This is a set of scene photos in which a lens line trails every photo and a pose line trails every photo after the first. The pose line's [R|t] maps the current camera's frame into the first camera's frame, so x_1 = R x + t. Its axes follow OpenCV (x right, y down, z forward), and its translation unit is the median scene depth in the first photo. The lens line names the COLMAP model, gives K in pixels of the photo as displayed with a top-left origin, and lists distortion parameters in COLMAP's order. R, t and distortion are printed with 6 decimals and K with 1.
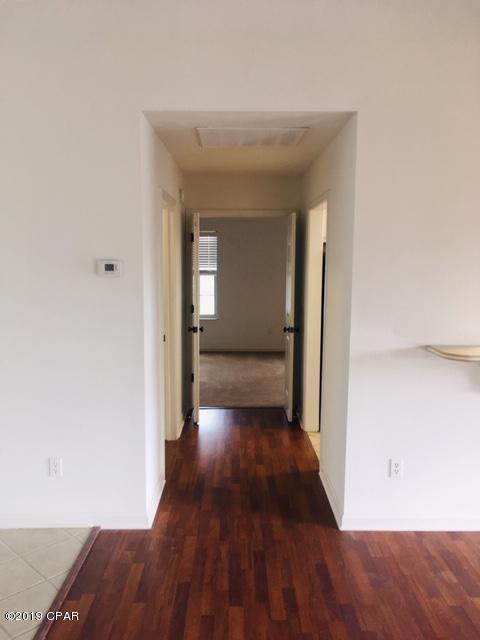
lens RADIAL K [[547.5, 0, 238.7], [0, 547.5, 319.8], [0, 0, 1]] dist [0.028811, -0.012012]
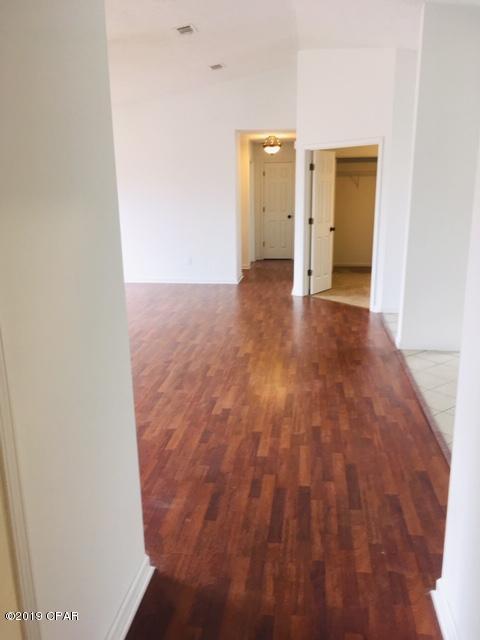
lens RADIAL K [[547.5, 0, 238.1], [0, 547.5, 320.1], [0, 0, 1]] dist [0.028811, -0.012012]
pose [[-0.990085, -0.023727, 0.138452, -0.016065], [0.026362, 0.936734, 0.349048, -0.183677], [-0.137974, 0.349237, -0.926821, 1.712192]]
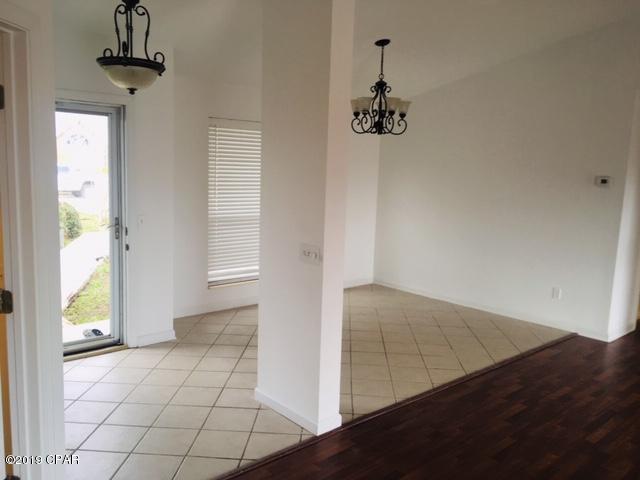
lens RADIAL K [[547.5, 0, 319.7], [0, 547.5, 238.4], [0, 0, 1]] dist [0.028811, -0.012012]
pose [[0.661206, 0.128413, -0.739133, 0.494849], [-0.118151, 0.990771, 0.066437, 0.074548], [0.740842, 0.043401, 0.670275, -0.834125]]
